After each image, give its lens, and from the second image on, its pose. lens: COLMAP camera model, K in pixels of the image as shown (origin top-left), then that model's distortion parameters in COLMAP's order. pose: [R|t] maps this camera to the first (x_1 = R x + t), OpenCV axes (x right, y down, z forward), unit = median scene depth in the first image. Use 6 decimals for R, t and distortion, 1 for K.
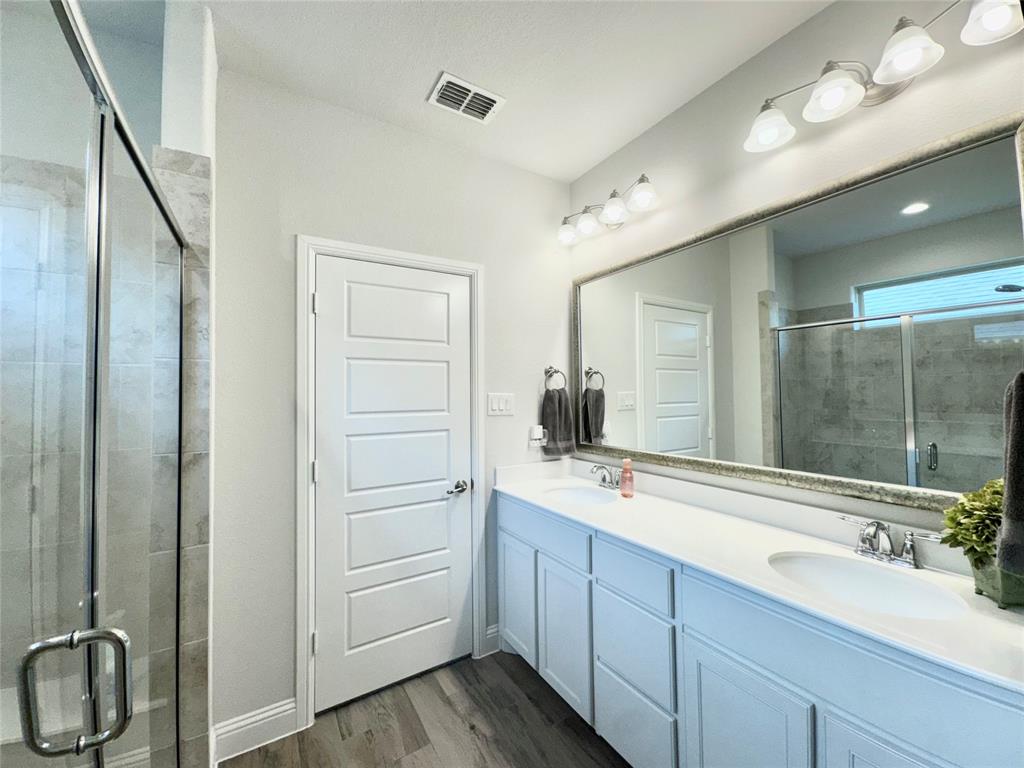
lens RADIAL K [[410.4, 0, 505.9], [0, 410.4, 378.7], [0, 0, 1]] dist [-0.002990, 0.000496]
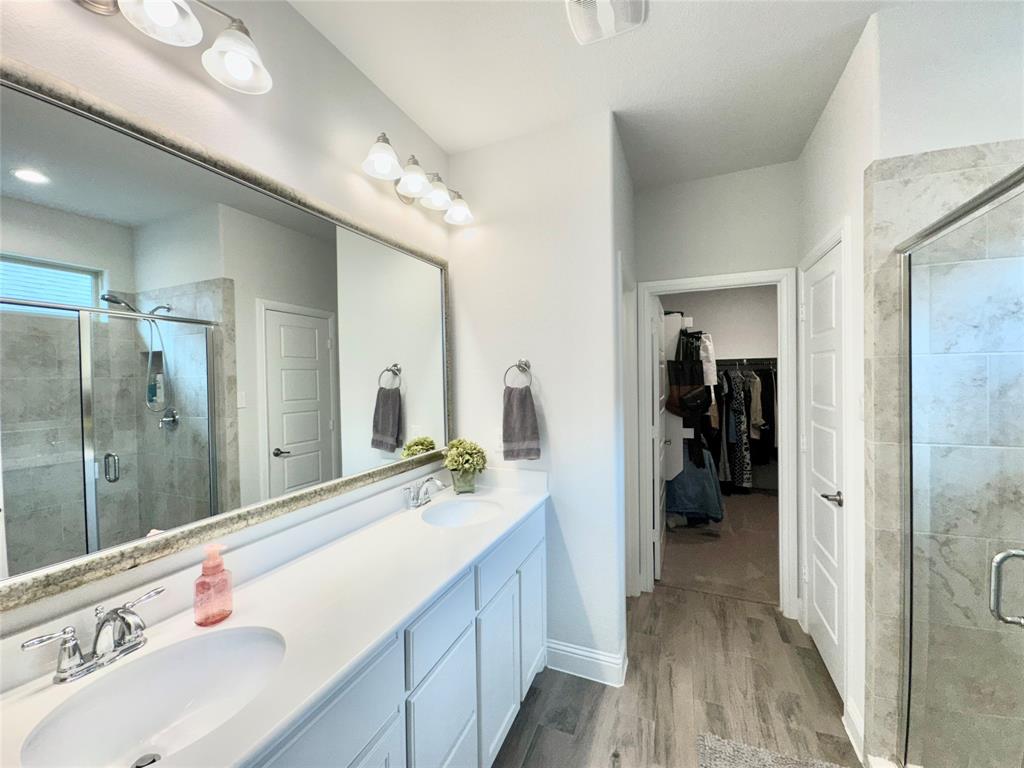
lens RADIAL K [[410.4, 0, 508.5], [0, 410.4, 384.8], [0, 0, 1]] dist [-0.002990, 0.000496]
pose [[-0.580190, 0.001812, 0.814479, -0.317092], [-0.004018, 0.999979, -0.005087, 0.005997], [-0.814471, -0.006224, -0.580171, 1.057197]]
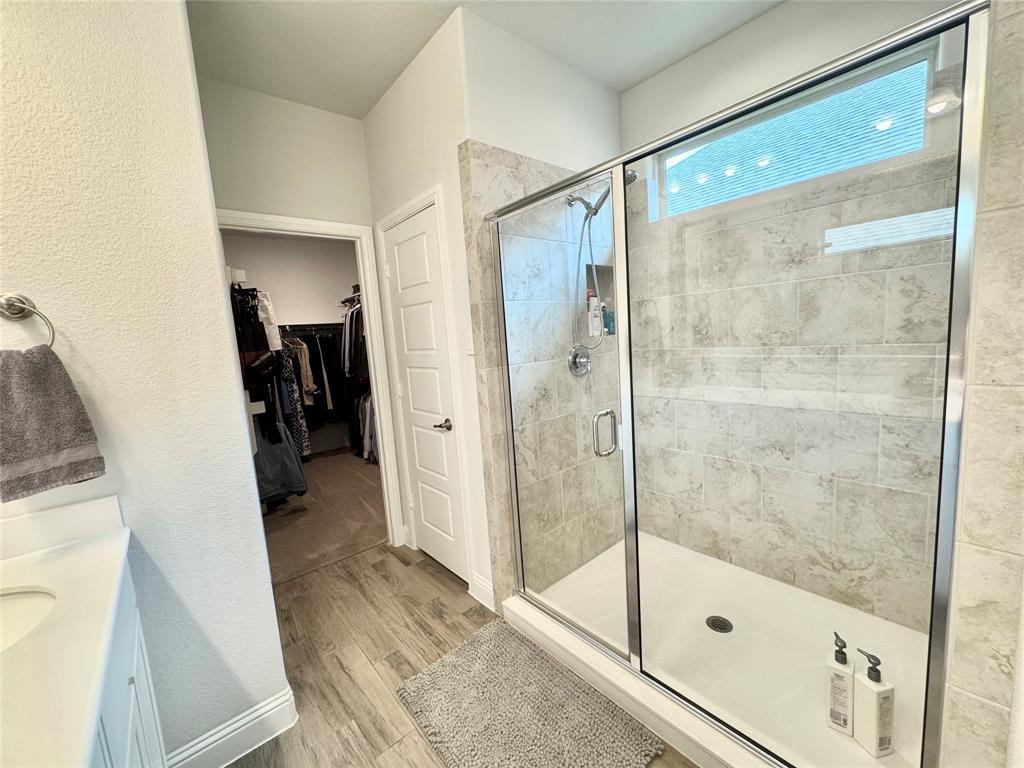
lens RADIAL K [[410.4, 0, 513.5], [0, 410.4, 385.1], [0, 0, 1]] dist [-0.002990, 0.000496]
pose [[-0.982599, 0.096135, -0.158924, -0.018233], [0.081531, 0.992036, 0.096006, 0.051656], [0.166888, 0.081378, -0.982612, 1.040206]]
